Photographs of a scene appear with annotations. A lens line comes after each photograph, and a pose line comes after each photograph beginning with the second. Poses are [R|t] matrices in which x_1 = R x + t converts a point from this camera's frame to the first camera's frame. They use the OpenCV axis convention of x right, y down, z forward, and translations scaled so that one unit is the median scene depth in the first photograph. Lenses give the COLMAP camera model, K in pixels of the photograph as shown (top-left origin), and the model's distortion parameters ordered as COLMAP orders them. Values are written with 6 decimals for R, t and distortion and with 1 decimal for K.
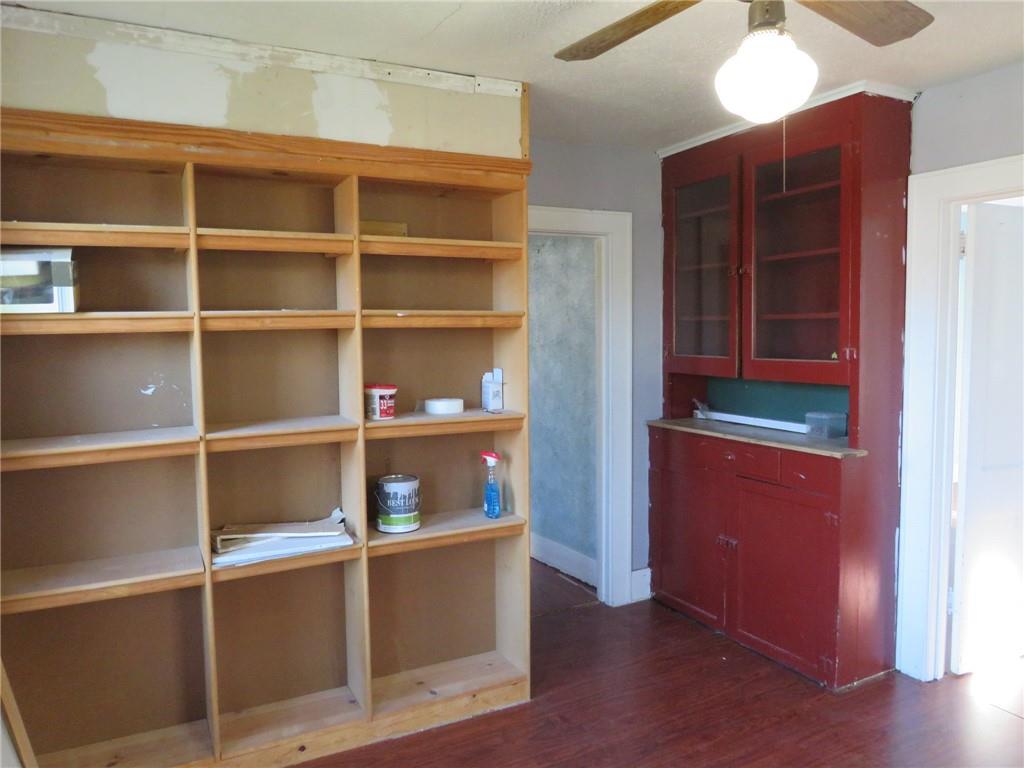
lens RADIAL K [[729.3, 0, 511.3], [0, 729.3, 382.8], [0, 0, 1]] dist [-0.025995, -0.002894]
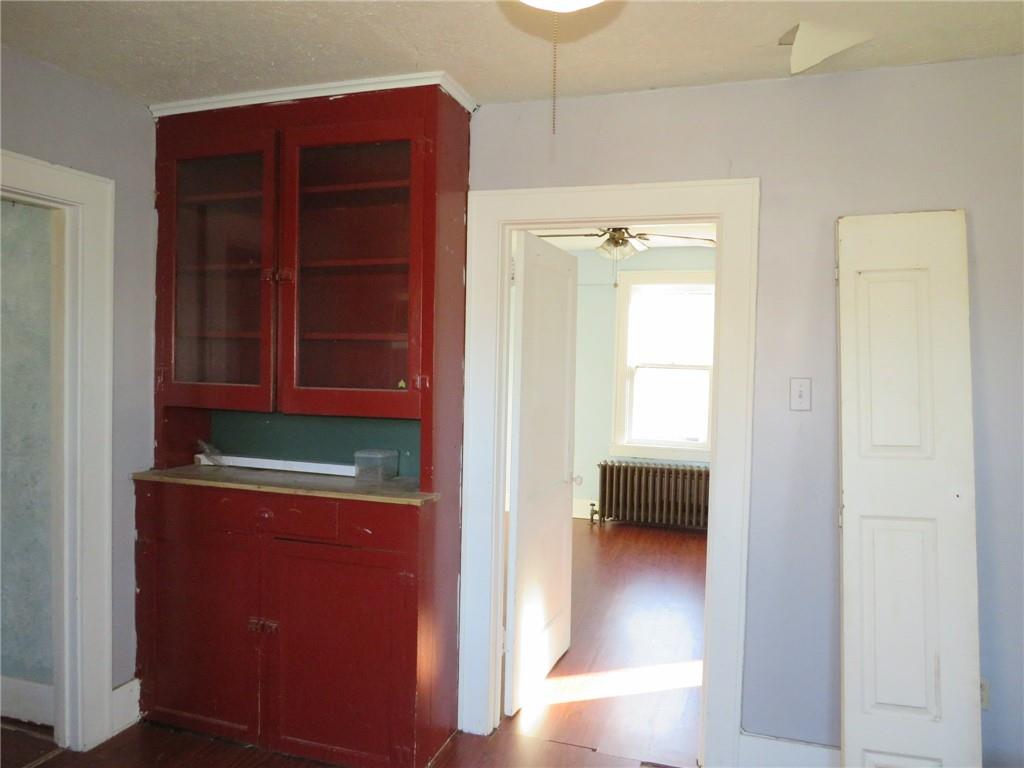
lens RADIAL K [[729.3, 0, 516.5], [0, 729.3, 382.4], [0, 0, 1]] dist [-0.025995, -0.002894]
pose [[0.712833, 0.007826, 0.701291, -0.051671], [0.019941, 0.999307, -0.031421, -0.008681], [-0.701051, 0.036382, 0.712183, 0.260017]]
